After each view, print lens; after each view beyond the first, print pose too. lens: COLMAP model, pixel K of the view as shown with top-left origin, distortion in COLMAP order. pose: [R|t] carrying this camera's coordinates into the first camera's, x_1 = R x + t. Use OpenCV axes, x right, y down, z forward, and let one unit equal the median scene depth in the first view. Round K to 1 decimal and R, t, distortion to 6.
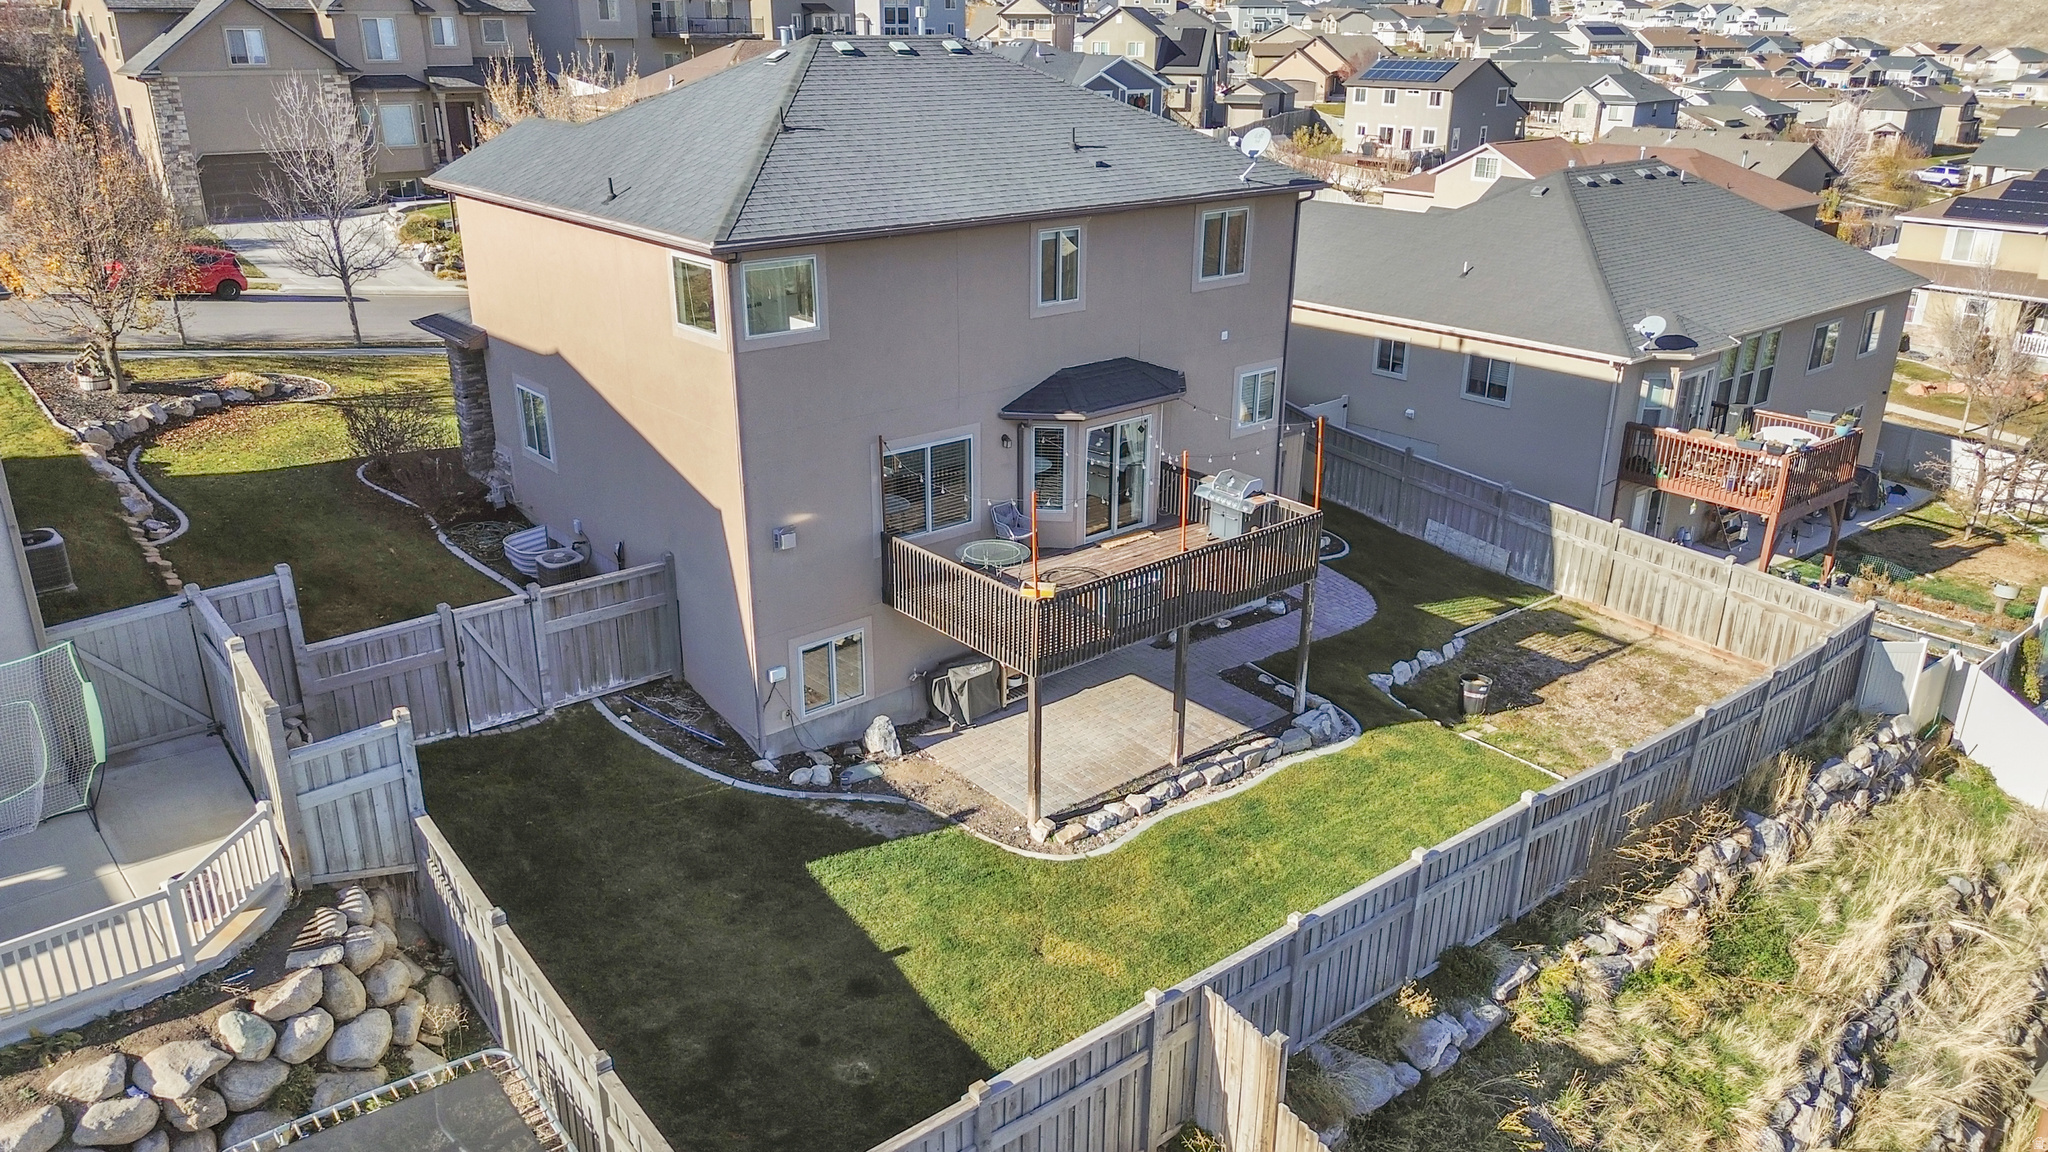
lens RADIAL K [[1463.1, 0, 1026.4], [0, 1463.1, 600.0], [0, 0, 1]] dist [0.064320, -0.058468]
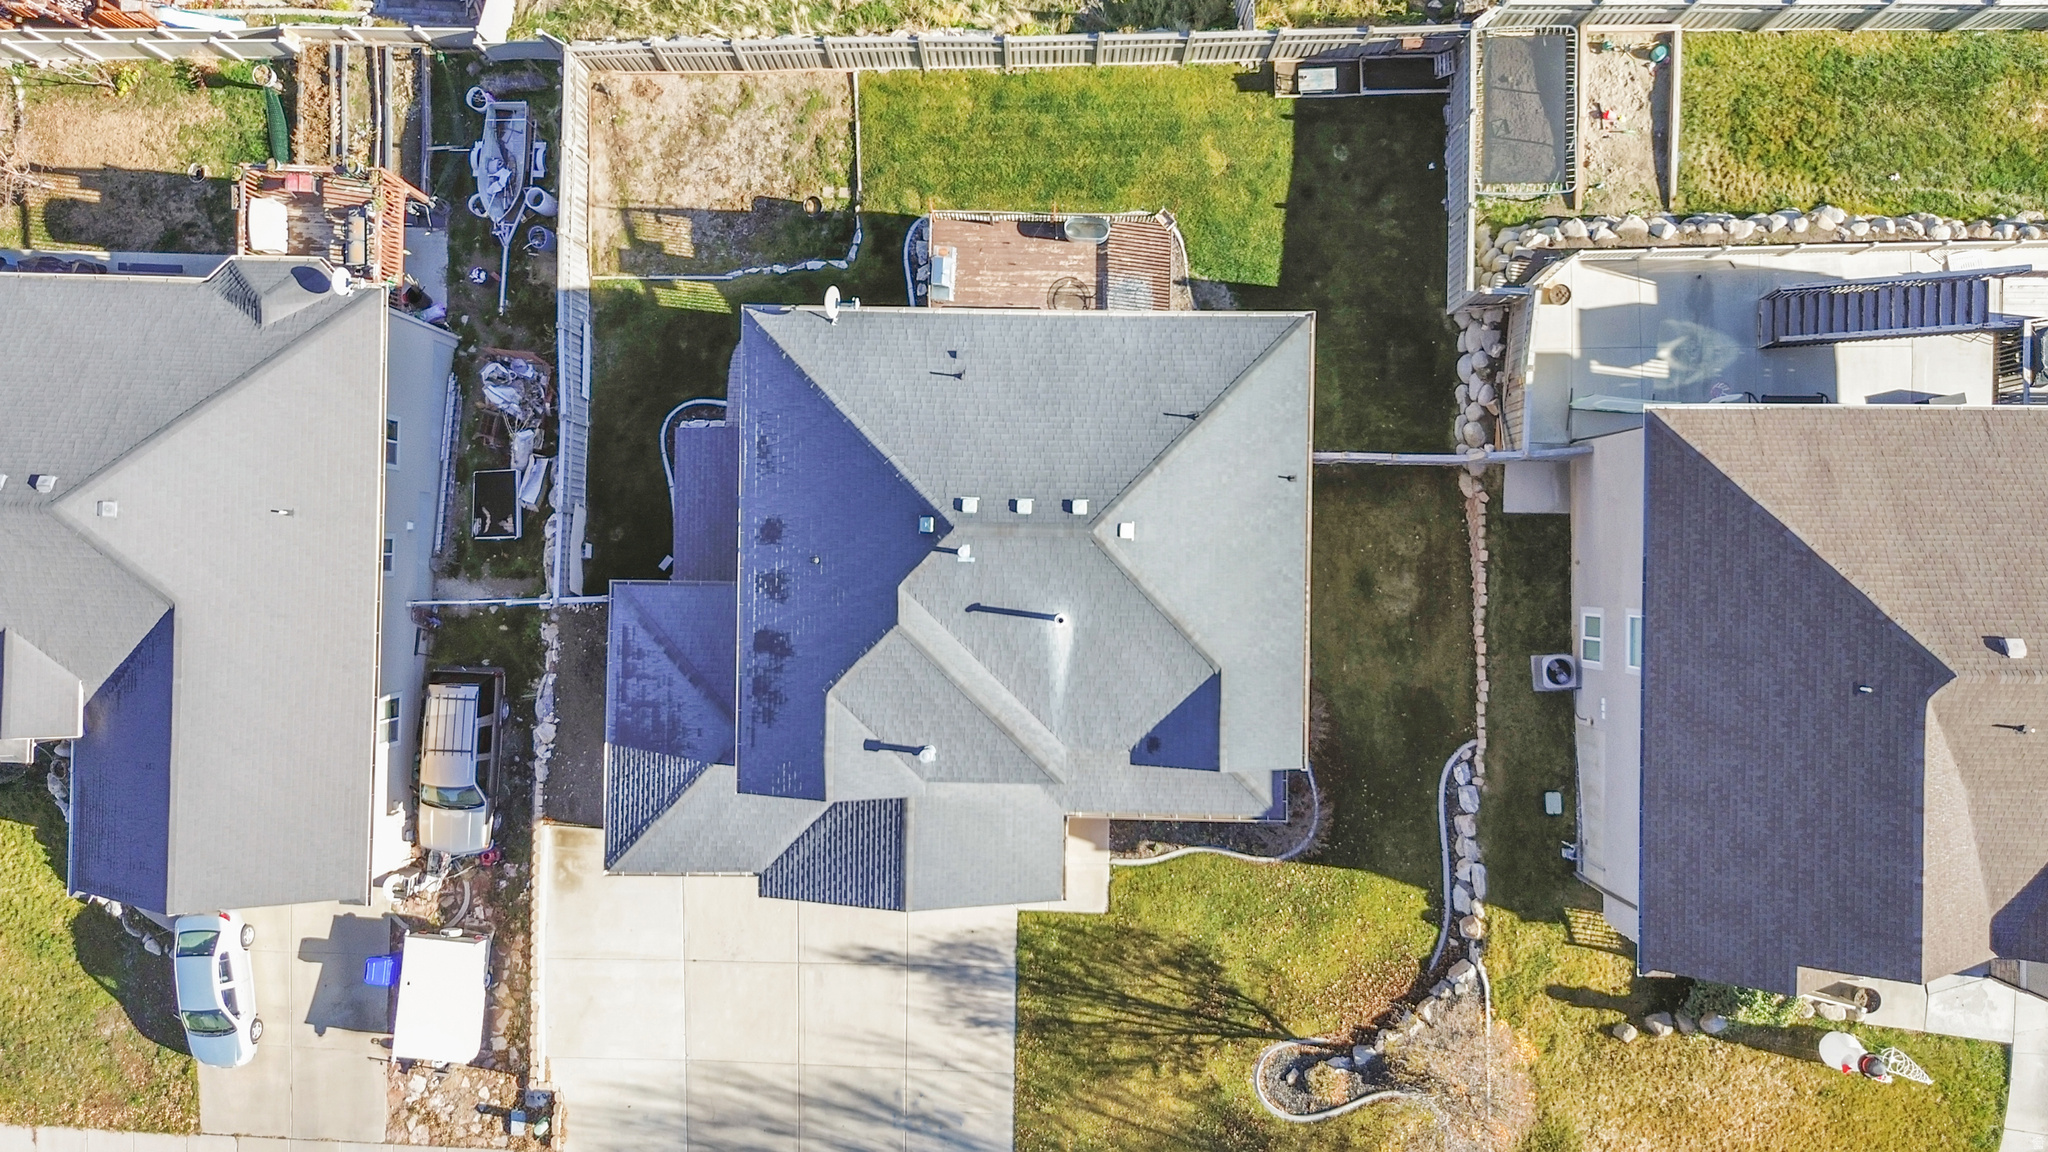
lens RADIAL K [[1463.1, 0, 1026.4], [0, 1463.1, 600.0], [0, 0, 1]] dist [0.064320, -0.058468]
pose [[-0.747278, -0.664417, 0.011231, -0.164600], [0.257988, -0.274504, 0.926331, -1.544787], [-0.612387, 0.695124, 0.376542, 0.620327]]
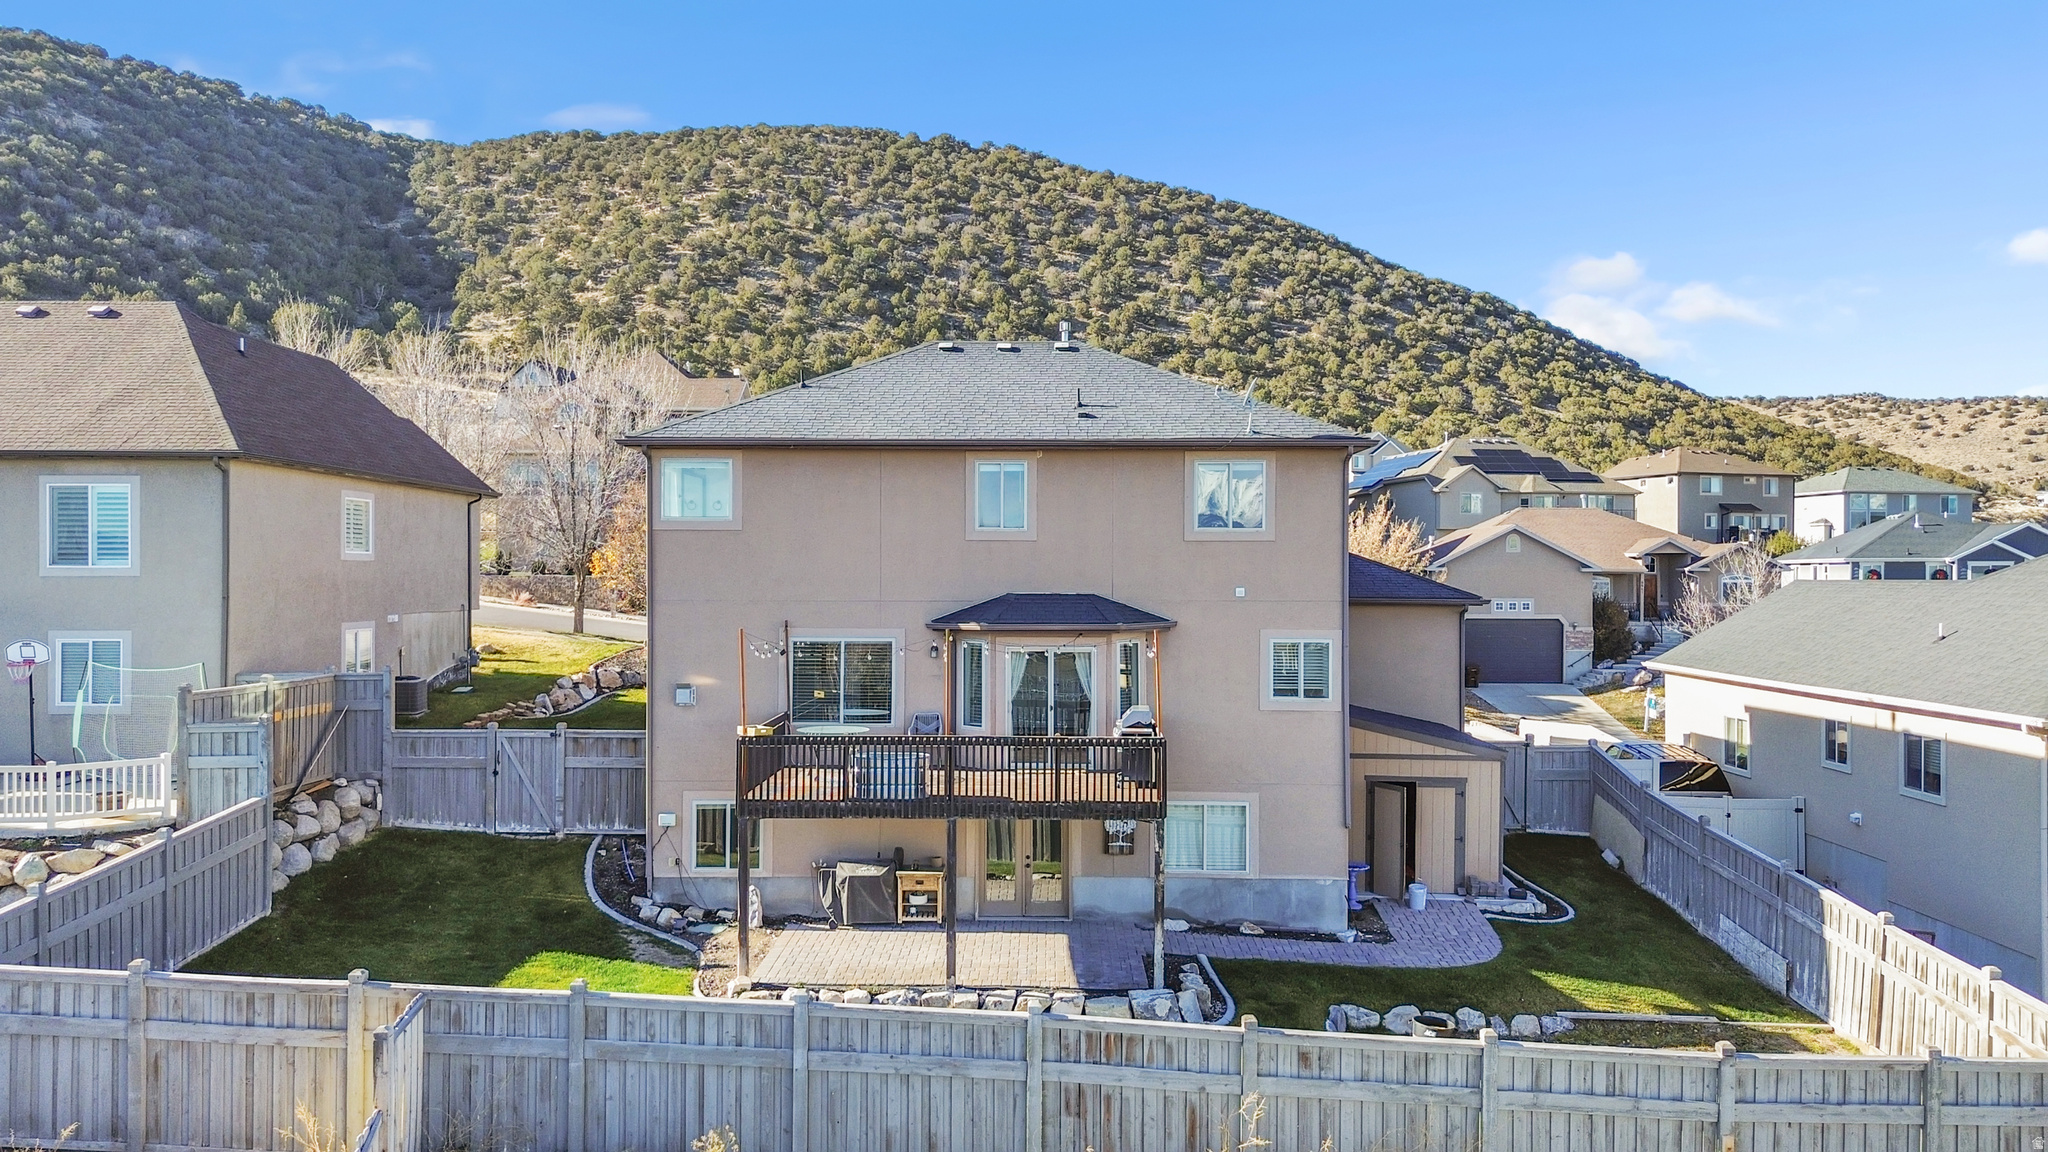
lens RADIAL K [[1463.1, 0, 1026.4], [0, 1463.1, 600.0], [0, 0, 1]] dist [0.064320, -0.058468]
pose [[0.745447, 0.009405, -0.666499, 0.701557], [-0.248410, 0.931791, -0.264686, 0.111294], [0.618548, 0.362874, 0.696937, 0.296750]]
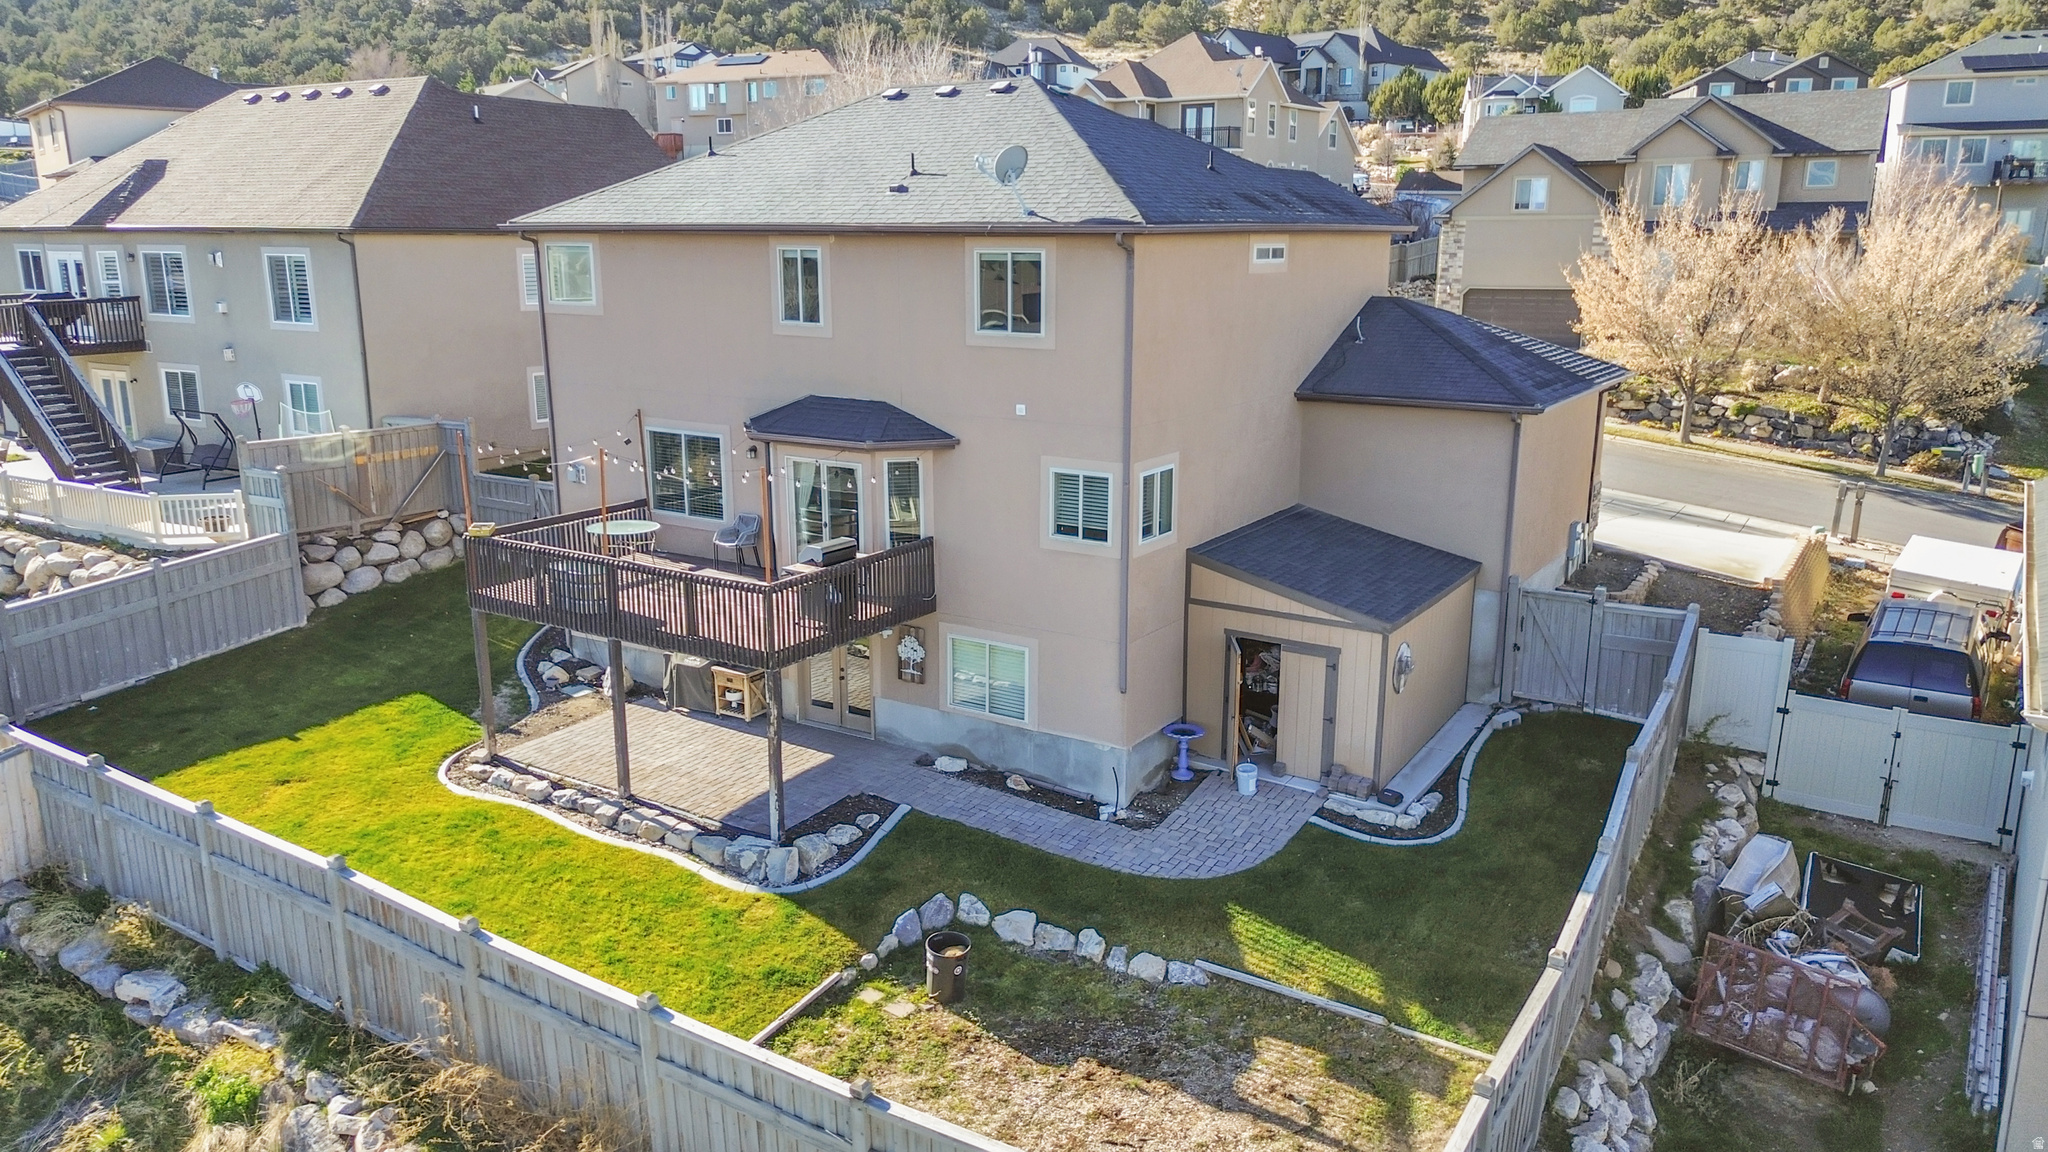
lens RADIAL K [[1463.1, 0, 1026.4], [0, 1463.1, 600.0], [0, 0, 1]] dist [0.064320, -0.058468]
pose [[0.289547, 0.228779, -0.929421, 0.964429], [-0.358625, 0.926213, 0.116265, -0.192136], [0.887440, 0.299650, 0.350228, 0.819346]]
